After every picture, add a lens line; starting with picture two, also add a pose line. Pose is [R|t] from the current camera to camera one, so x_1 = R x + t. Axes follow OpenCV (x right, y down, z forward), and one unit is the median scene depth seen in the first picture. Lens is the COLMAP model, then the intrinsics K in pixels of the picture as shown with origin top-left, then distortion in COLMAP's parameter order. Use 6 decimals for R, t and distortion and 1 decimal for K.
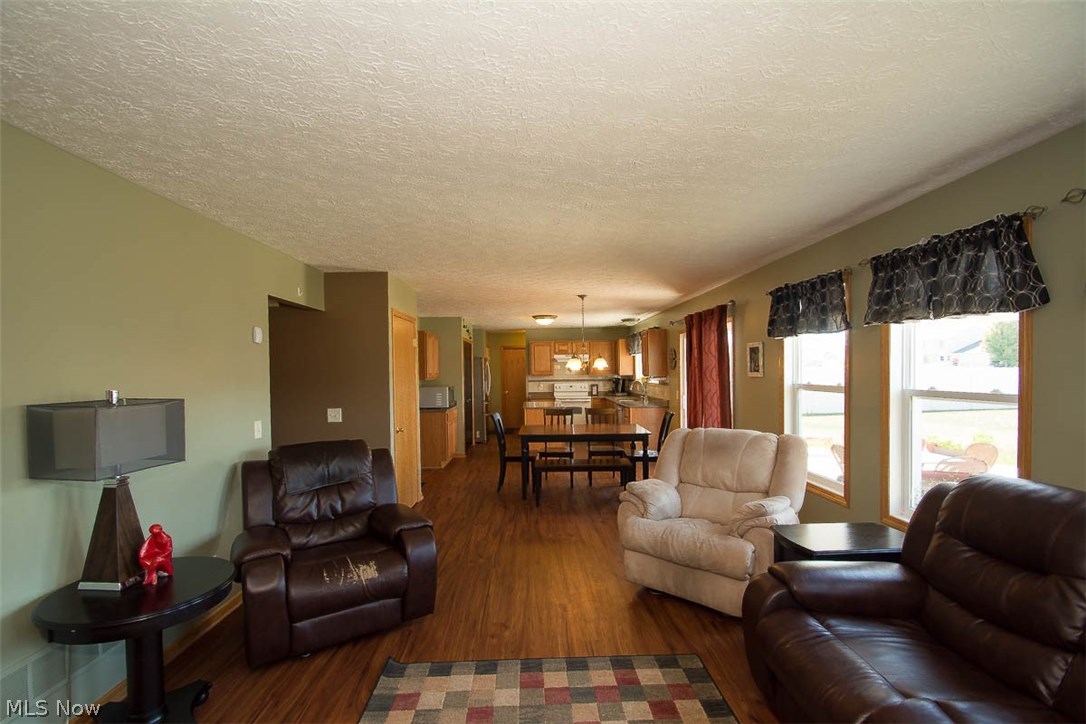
lens RADIAL K [[480.4, 0, 538.2], [0, 480.4, 376.9], [0, 0, 1]] dist [0.010394, -0.013115]
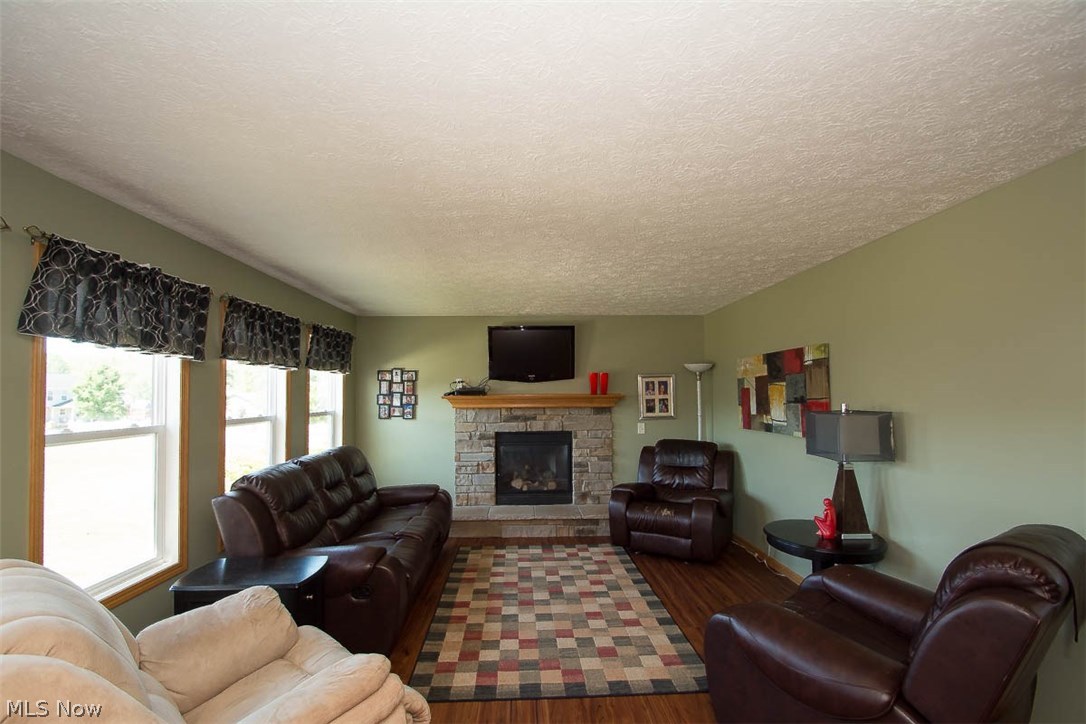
lens RADIAL K [[480.4, 0, 538.2], [0, 480.4, 376.9], [0, 0, 1]] dist [0.010394, -0.013115]
pose [[-0.999466, 0.023318, -0.022879, 0.017713], [0.023811, 0.999485, -0.021508, -0.009165], [0.022366, -0.022041, -0.999507, 0.498706]]
